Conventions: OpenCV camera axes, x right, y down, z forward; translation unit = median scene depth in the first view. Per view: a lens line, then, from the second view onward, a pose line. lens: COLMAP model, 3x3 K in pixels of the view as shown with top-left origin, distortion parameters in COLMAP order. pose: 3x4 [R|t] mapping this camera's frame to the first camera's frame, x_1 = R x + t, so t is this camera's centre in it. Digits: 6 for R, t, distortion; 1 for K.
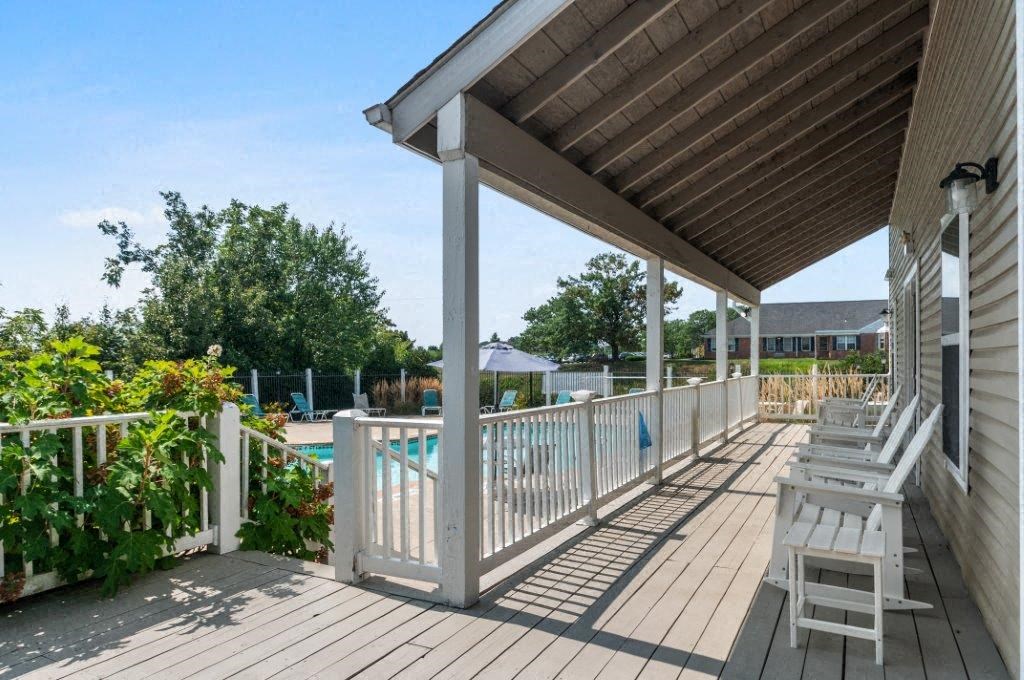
lens RADIAL K [[652.1, 0, 512.1], [0, 652.1, 353.1], [0, 0, 1]] dist [0.006771, -0.002753]
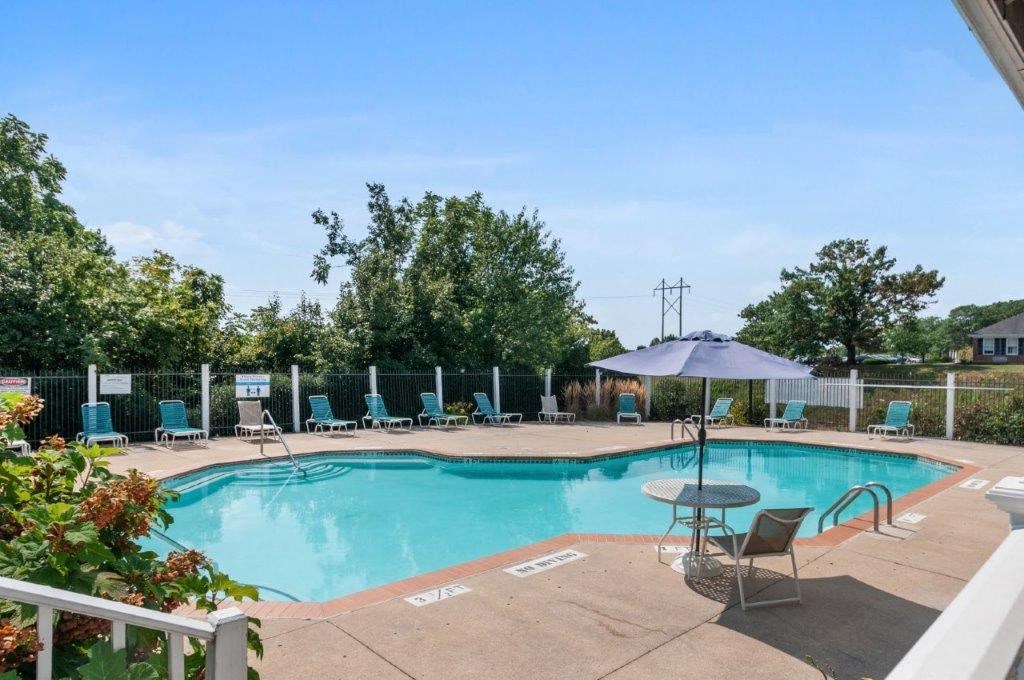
lens RADIAL K [[607.4, 0, 538.7], [0, 607.4, 370.4], [0, 0, 1]] dist [0.019363, -0.000511]
pose [[0.955825, 0.019754, -0.293273, -0.000992], [-0.011889, 0.999521, 0.028575, 0.003222], [0.293697, -0.023826, 0.955601, 0.174709]]
